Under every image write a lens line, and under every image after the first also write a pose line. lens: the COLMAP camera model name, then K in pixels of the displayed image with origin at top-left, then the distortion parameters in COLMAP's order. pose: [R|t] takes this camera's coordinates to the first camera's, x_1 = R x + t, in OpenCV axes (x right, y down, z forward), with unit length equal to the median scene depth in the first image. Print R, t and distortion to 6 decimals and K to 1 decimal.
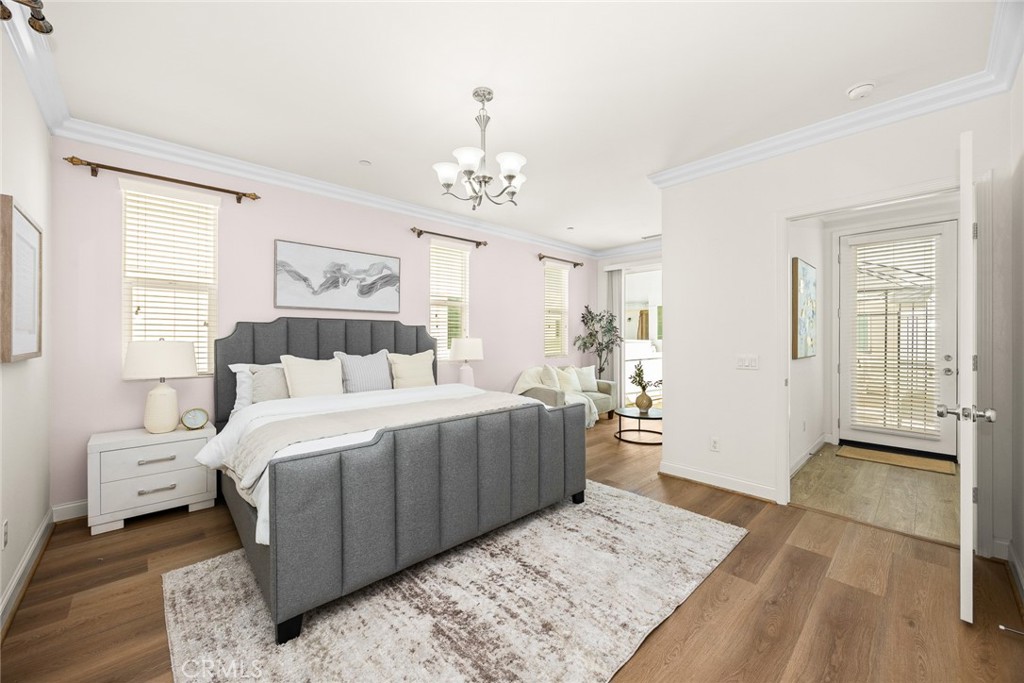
lens RADIAL K [[390.5, 0, 515.4], [0, 390.5, 343.4], [0, 0, 1]] dist [-0.004744, 0.000476]
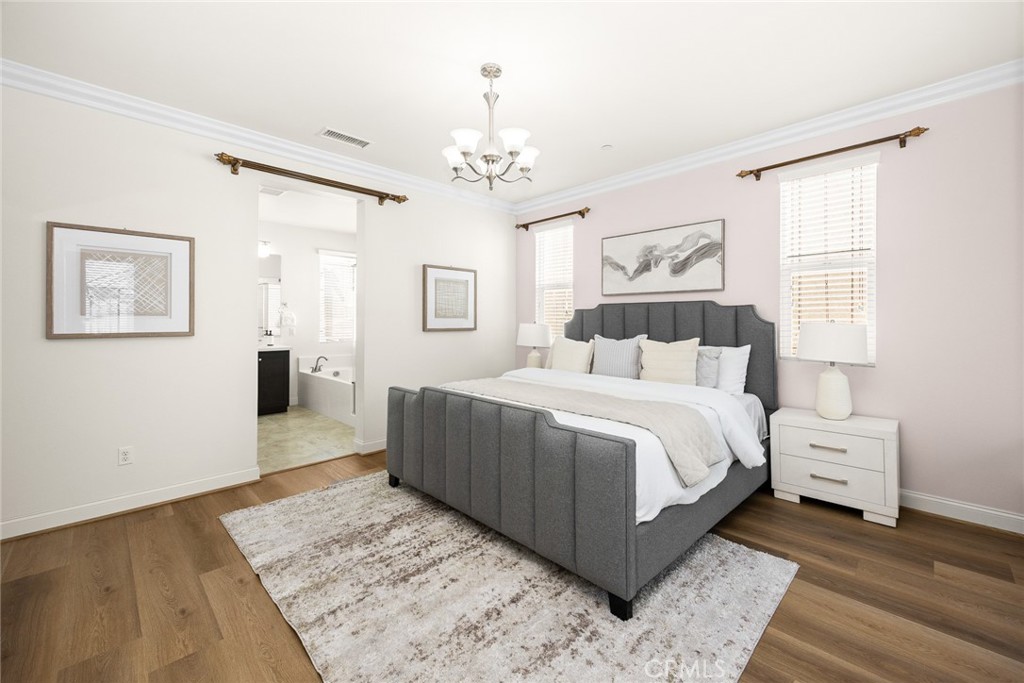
lens RADIAL K [[443.1, 0, 529.8], [0, 443.1, 314.7], [0, 0, 1]] dist [0.012173, -0.000404]
pose [[0.010402, -0.020265, -0.999741, 0.648561], [-0.022124, 0.999545, -0.020491, -0.003137], [0.999701, 0.022331, 0.009949, 0.691432]]
